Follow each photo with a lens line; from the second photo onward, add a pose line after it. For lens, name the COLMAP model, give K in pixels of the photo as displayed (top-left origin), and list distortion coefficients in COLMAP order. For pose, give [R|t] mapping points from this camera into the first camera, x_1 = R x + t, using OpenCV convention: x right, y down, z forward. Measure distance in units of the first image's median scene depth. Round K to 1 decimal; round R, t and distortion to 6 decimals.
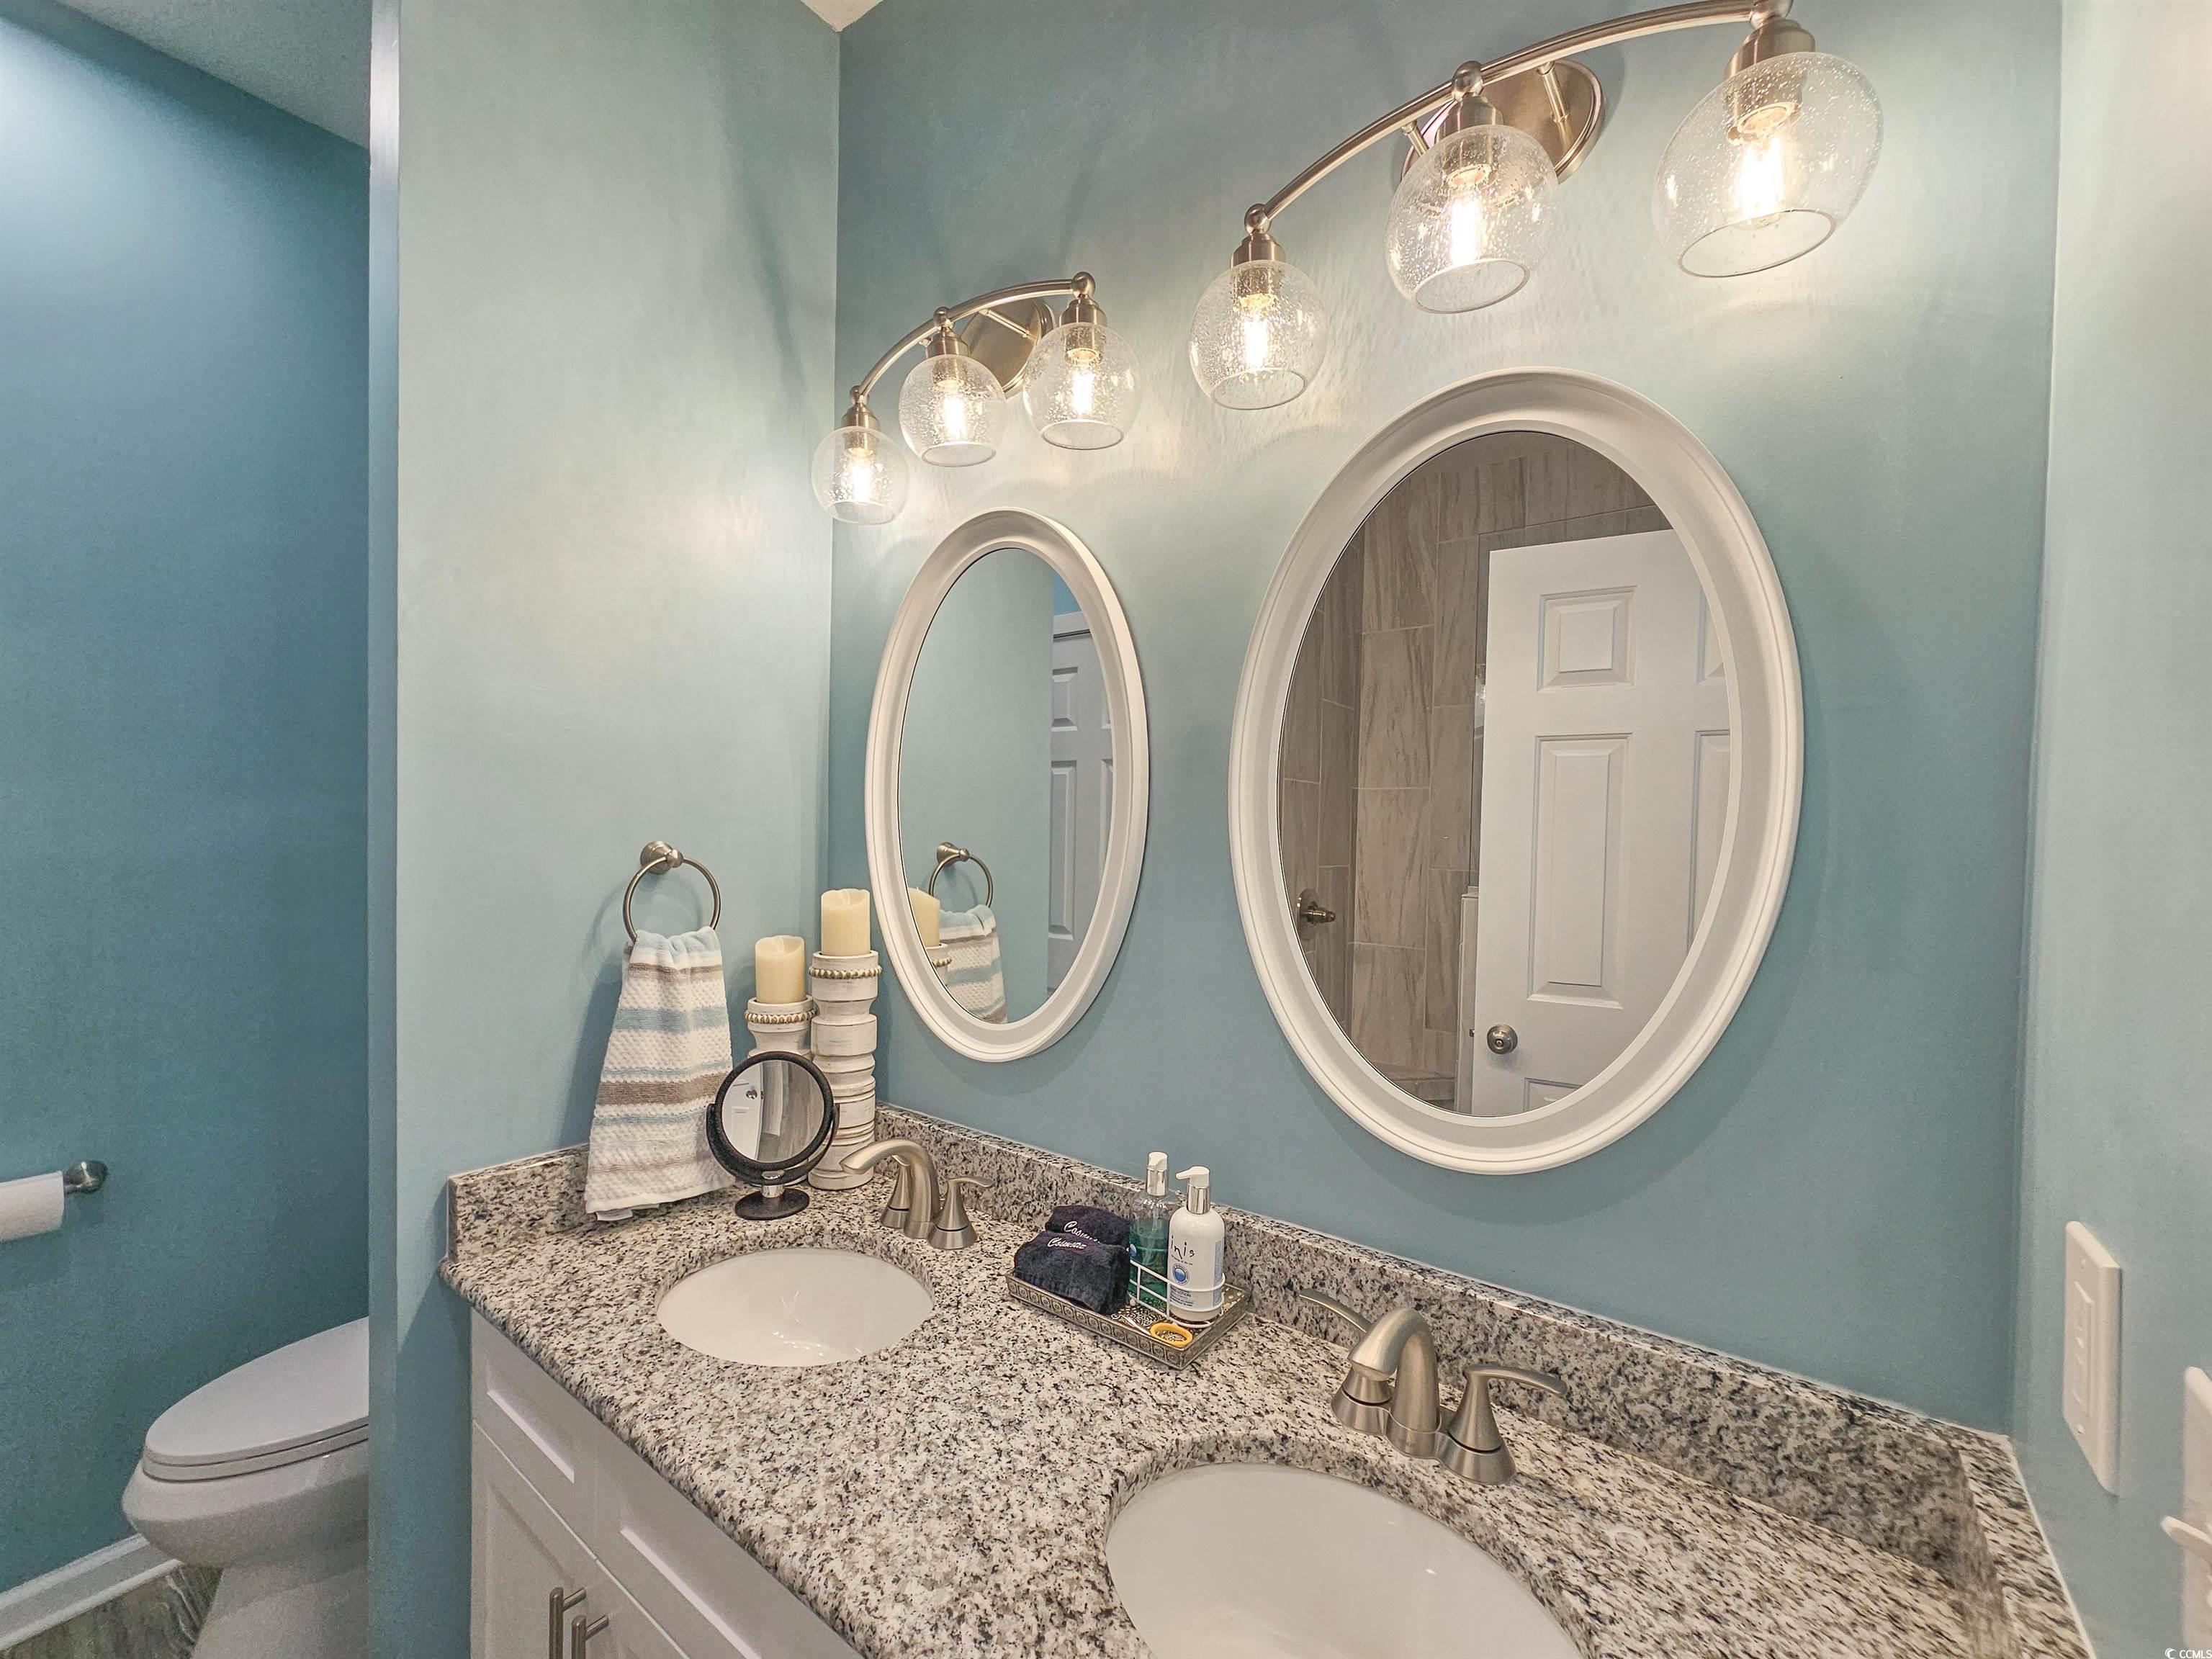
lens RADIAL K [[900.8, 0, 1103.8], [0, 900.8, 834.4], [0, 0, 1]] dist [-0.003364, 0.002598]
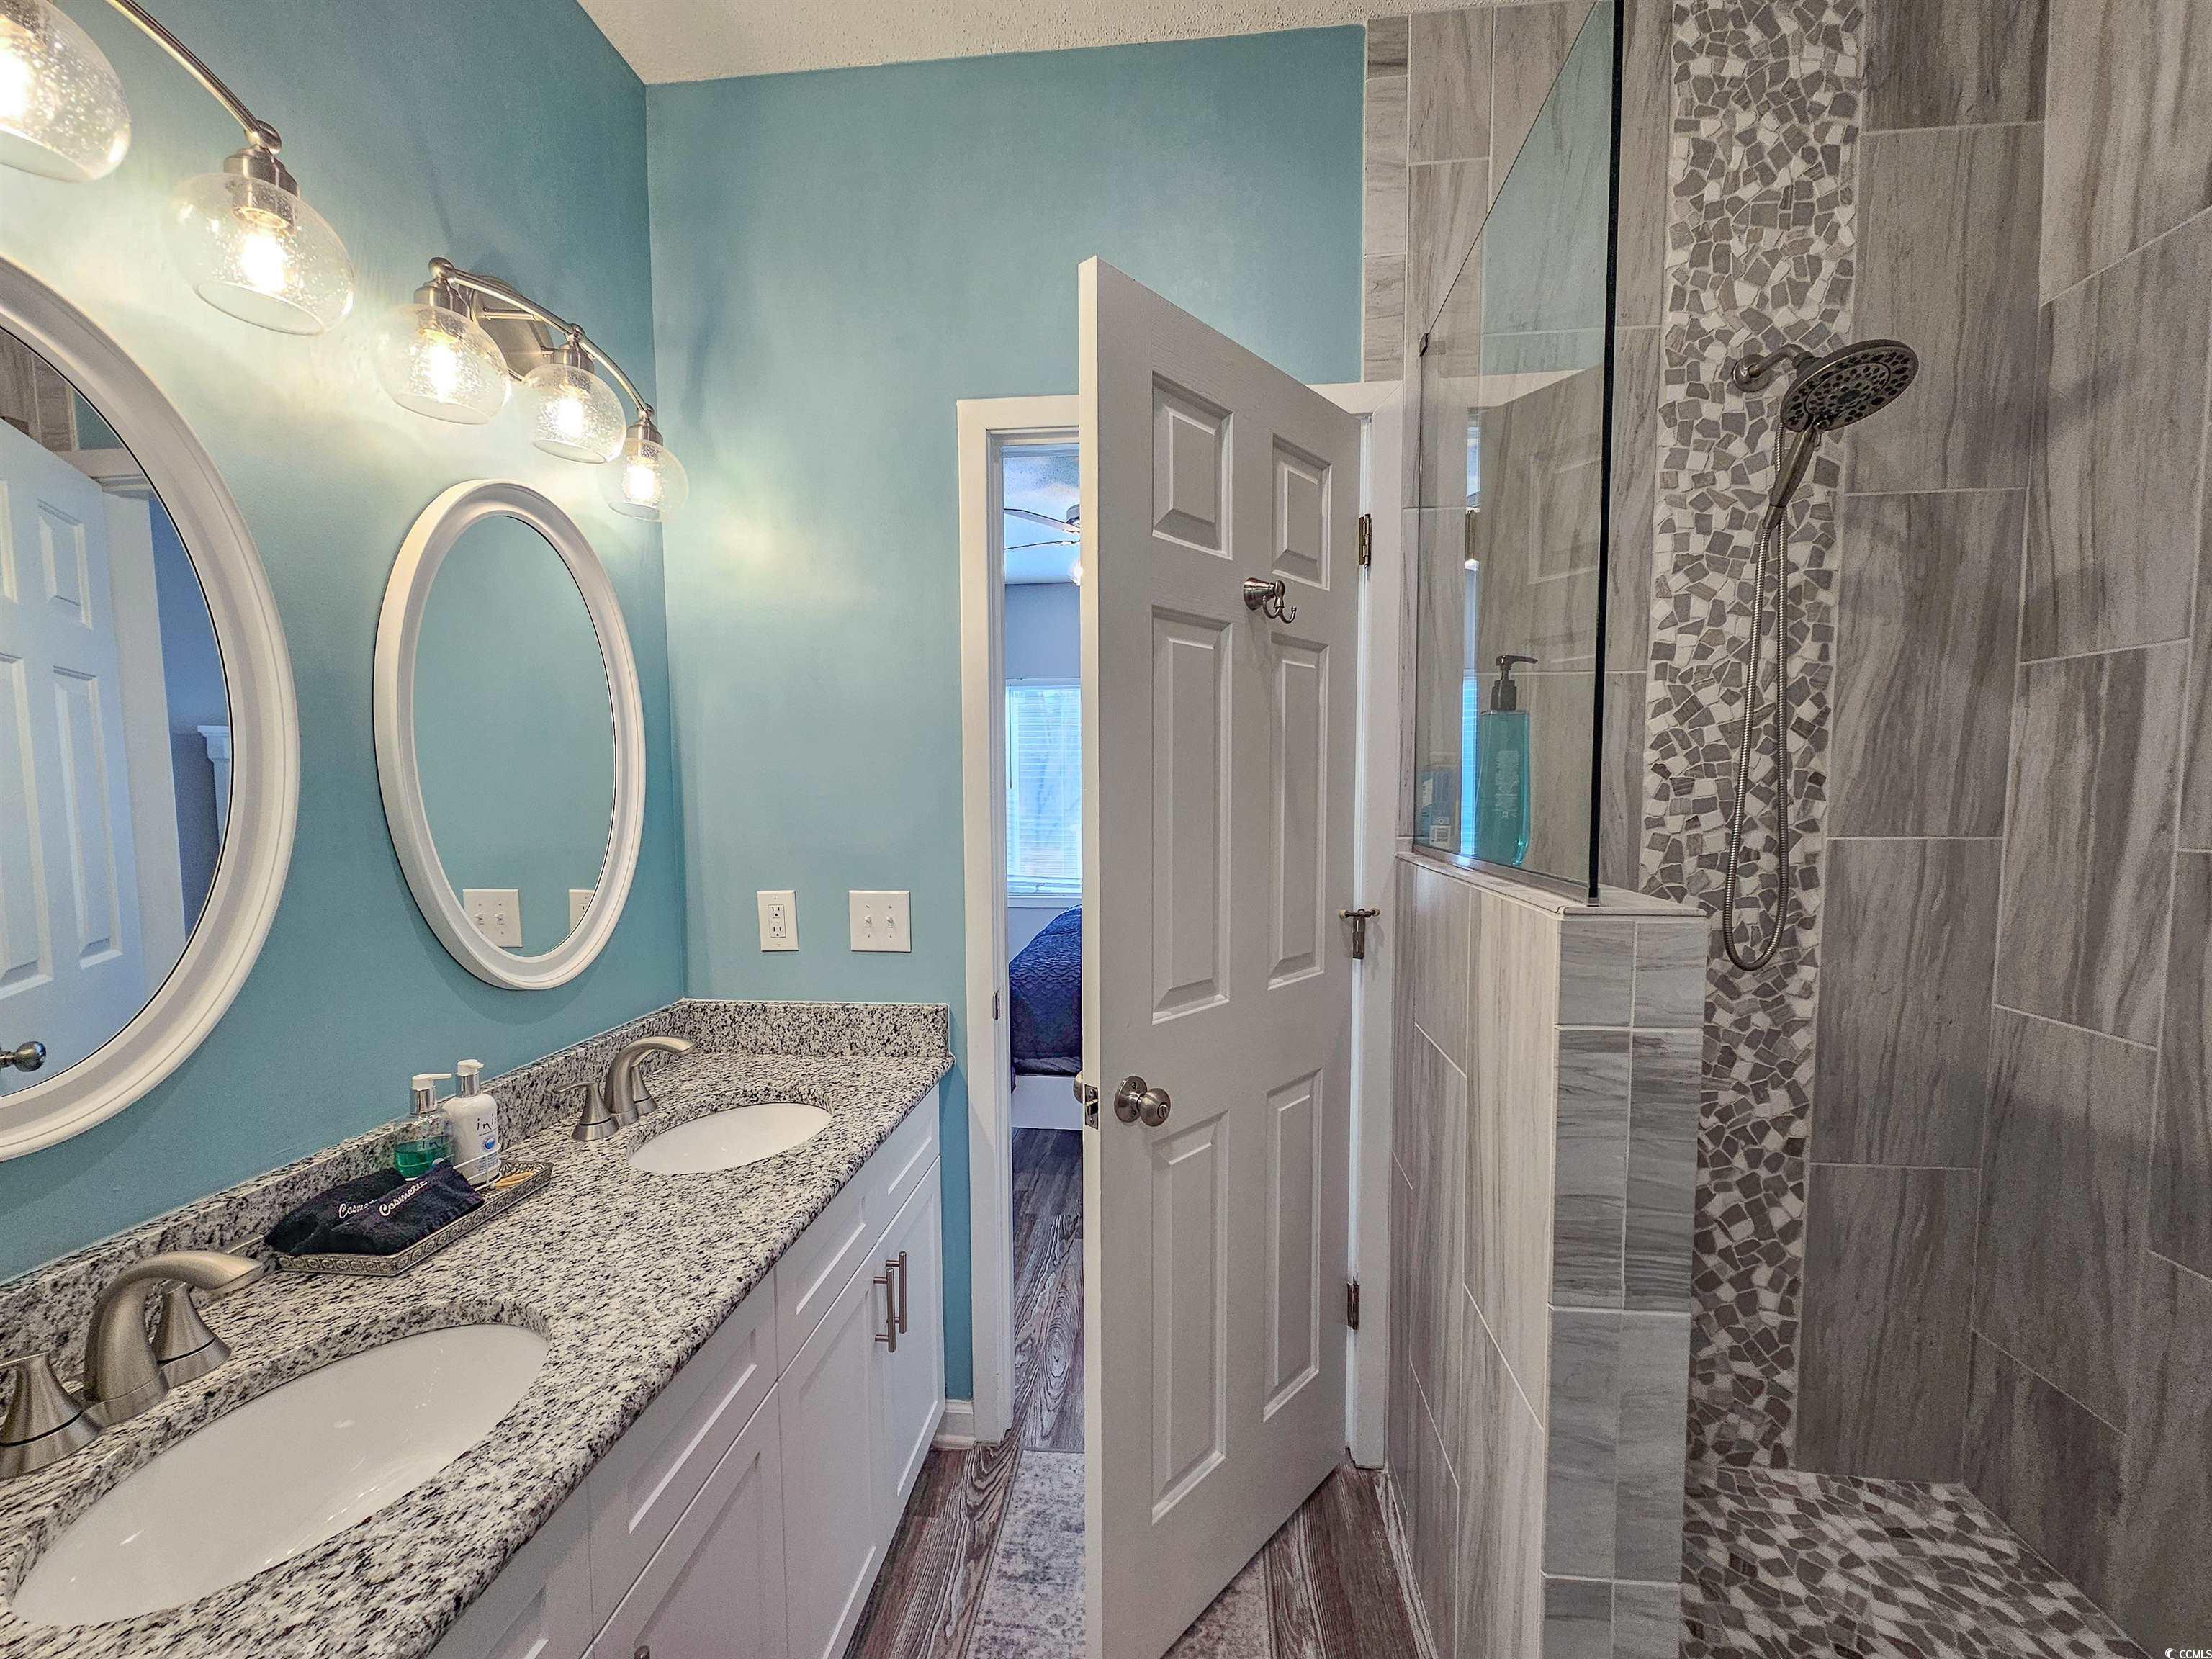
lens RADIAL K [[900.8, 0, 1107.6], [0, 900.8, 842.8], [0, 0, 1]] dist [-0.003364, 0.002598]
pose [[-0.514240, -0.068466, 0.854909, -1.513817], [0.004752, 0.996566, 0.082670, -0.008120], [-0.857633, 0.046575, -0.512149, 1.003622]]
